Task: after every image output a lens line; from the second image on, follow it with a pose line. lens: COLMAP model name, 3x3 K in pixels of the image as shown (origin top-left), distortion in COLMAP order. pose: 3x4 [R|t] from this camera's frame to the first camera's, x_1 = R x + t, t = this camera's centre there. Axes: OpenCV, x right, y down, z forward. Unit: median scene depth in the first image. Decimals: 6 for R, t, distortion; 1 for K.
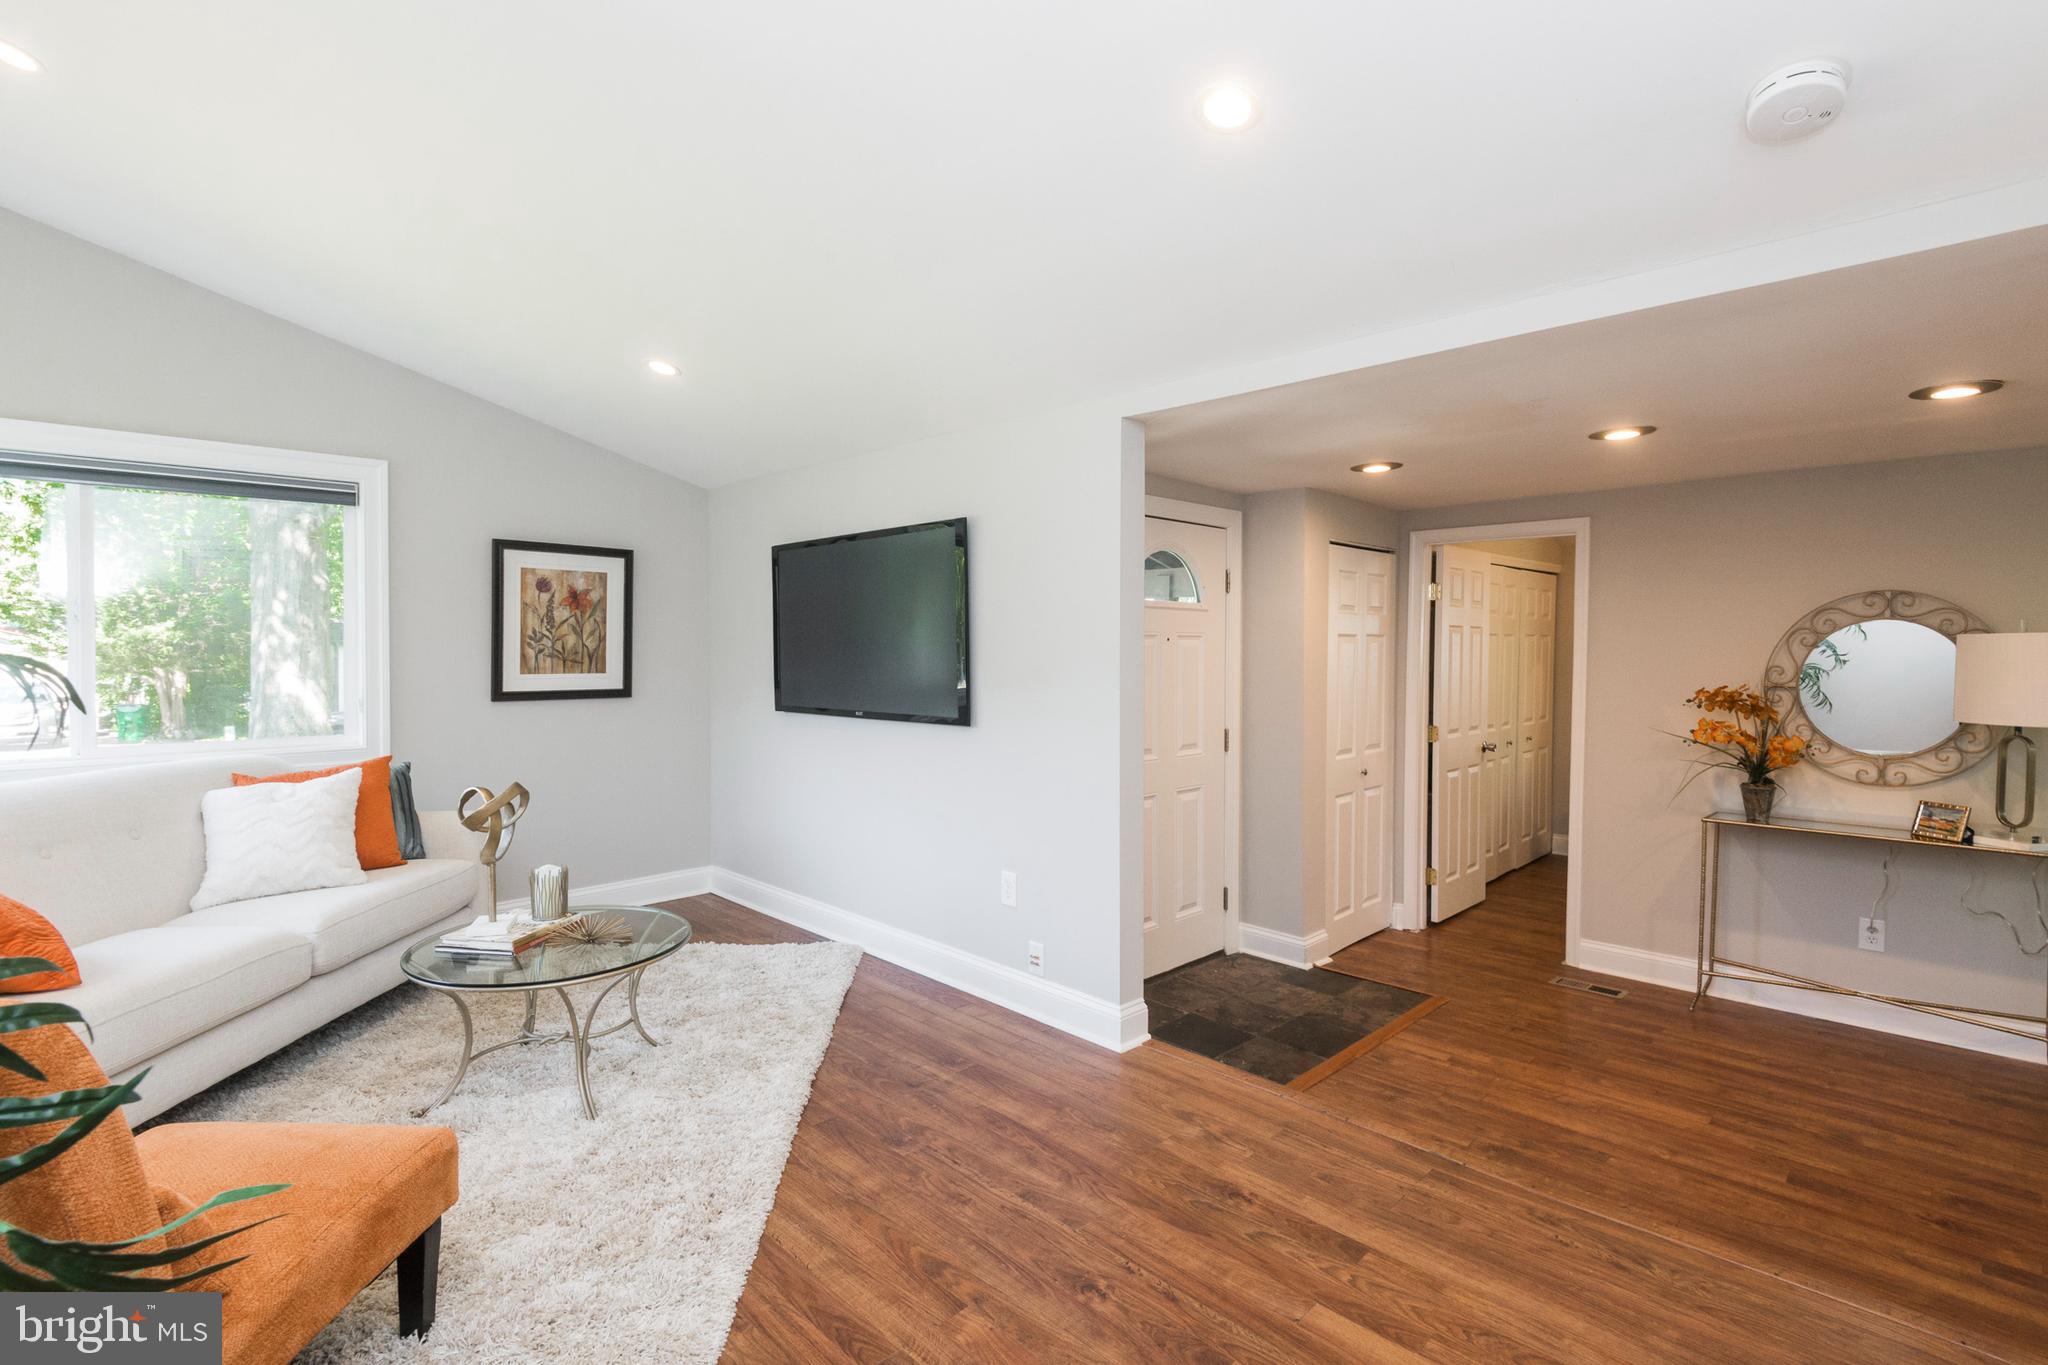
lens RADIAL K [[928.5, 0, 1030.8], [0, 928.5, 661.0], [0, 0, 1]] dist [0.014618, -0.014787]
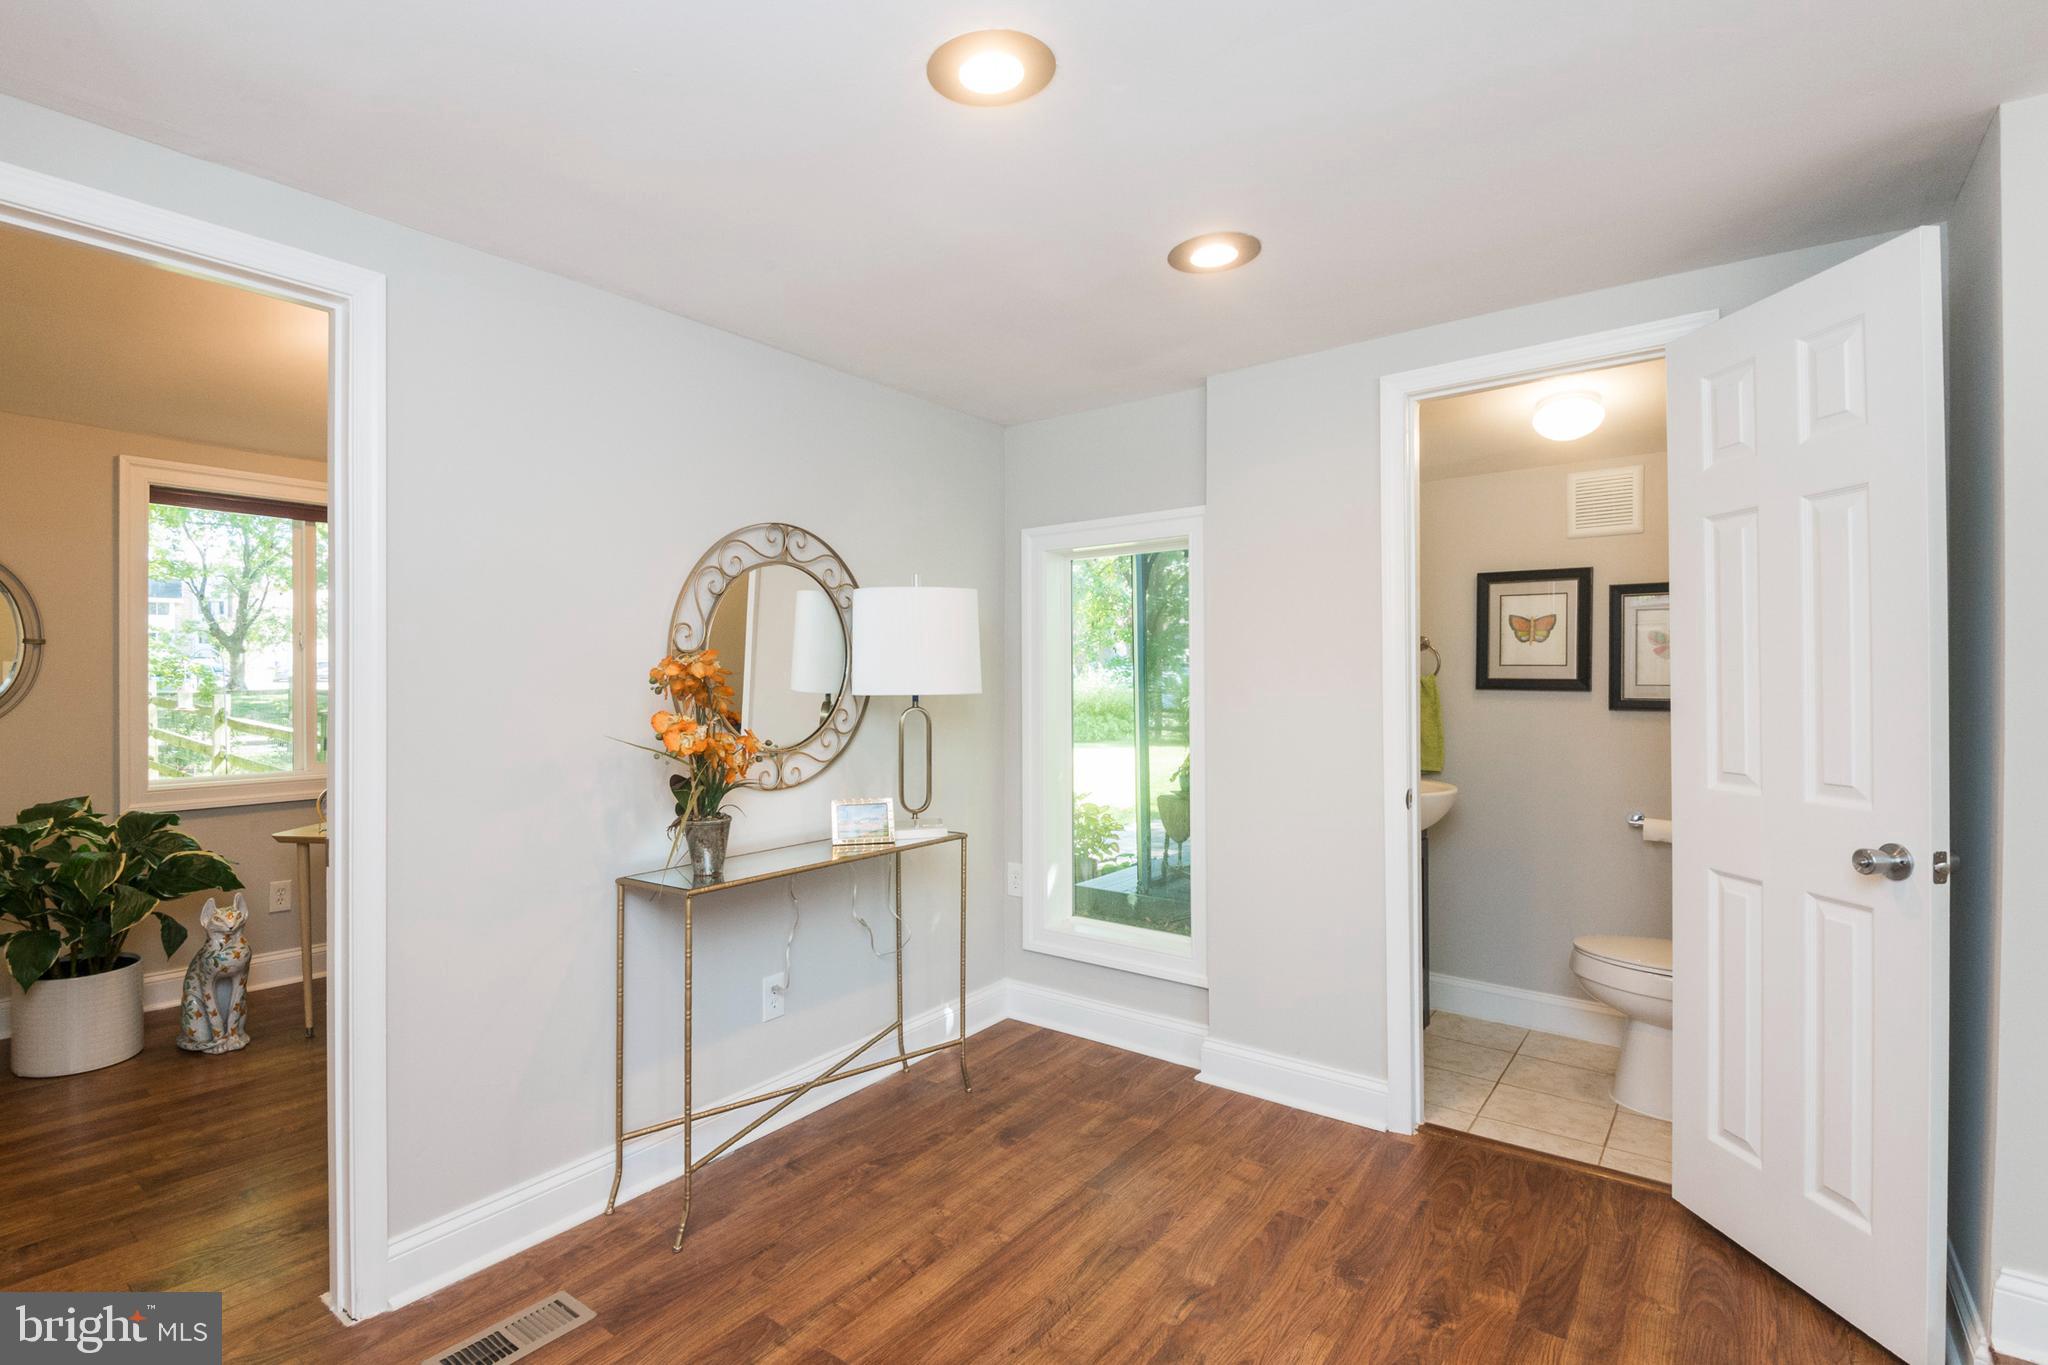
lens RADIAL K [[928.5, 0, 955.5], [0, 928.5, 691.6], [0, 0, 1]] dist [0.014618, -0.014787]
pose [[-0.096388, -0.012220, 0.995269, 0.170564], [0.014153, 0.999807, 0.013647, 0.048667], [-0.995243, 0.015402, -0.096196, 0.928563]]
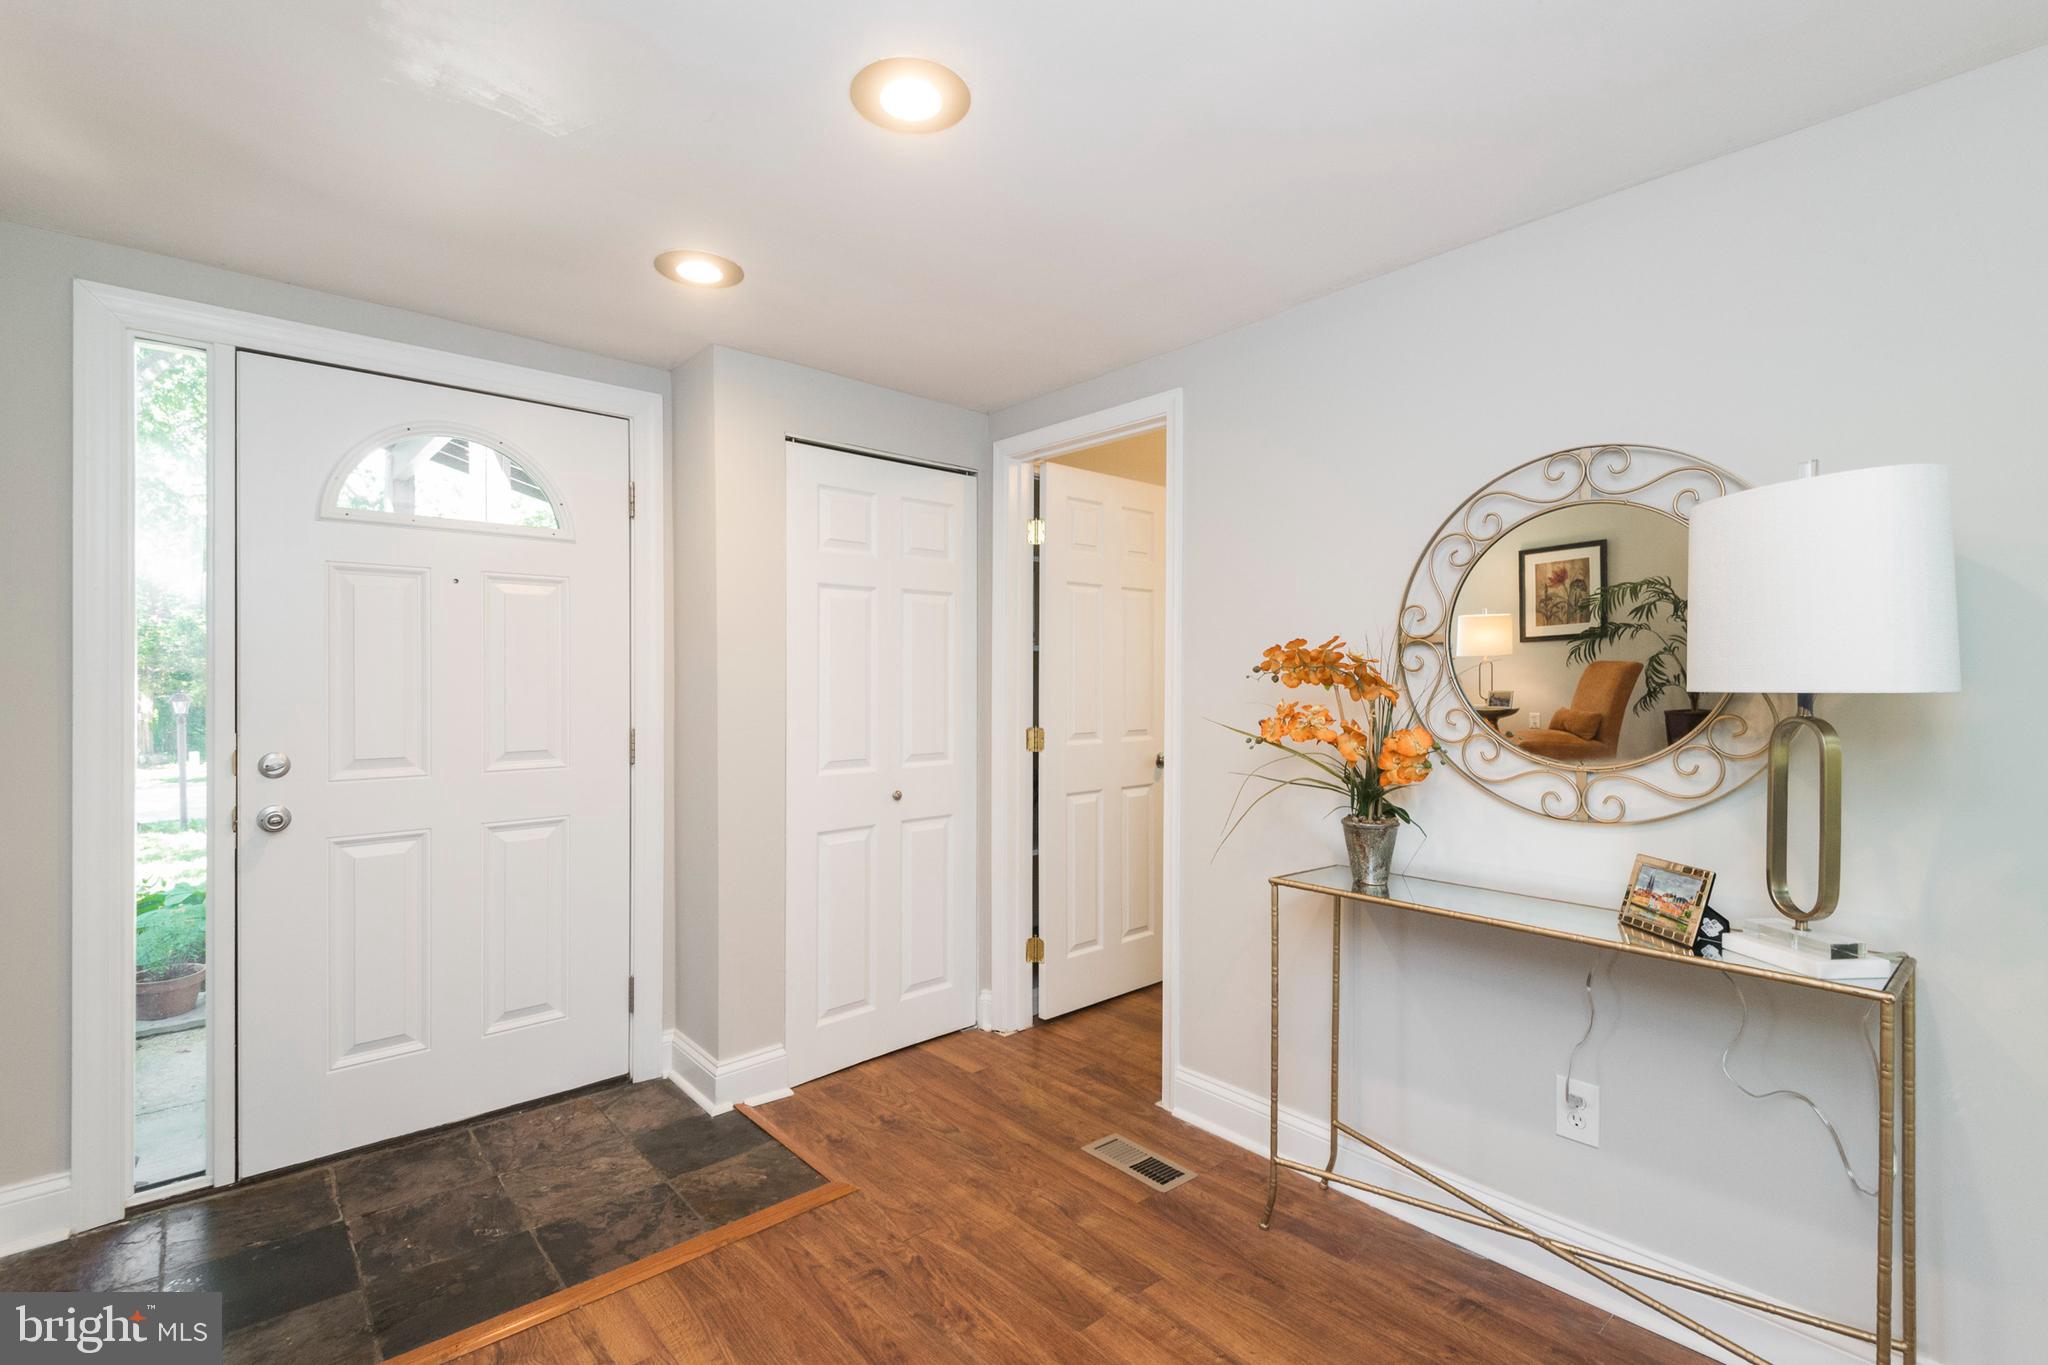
lens RADIAL K [[928.5, 0, 1013.8], [0, 928.5, 669.0], [0, 0, 1]] dist [0.014618, -0.014787]
pose [[0.997933, -0.009259, -0.063591, 0.628610], [0.008389, 0.999868, -0.013935, 0.052357], [0.063712, 0.013373, 0.997879, 0.456449]]
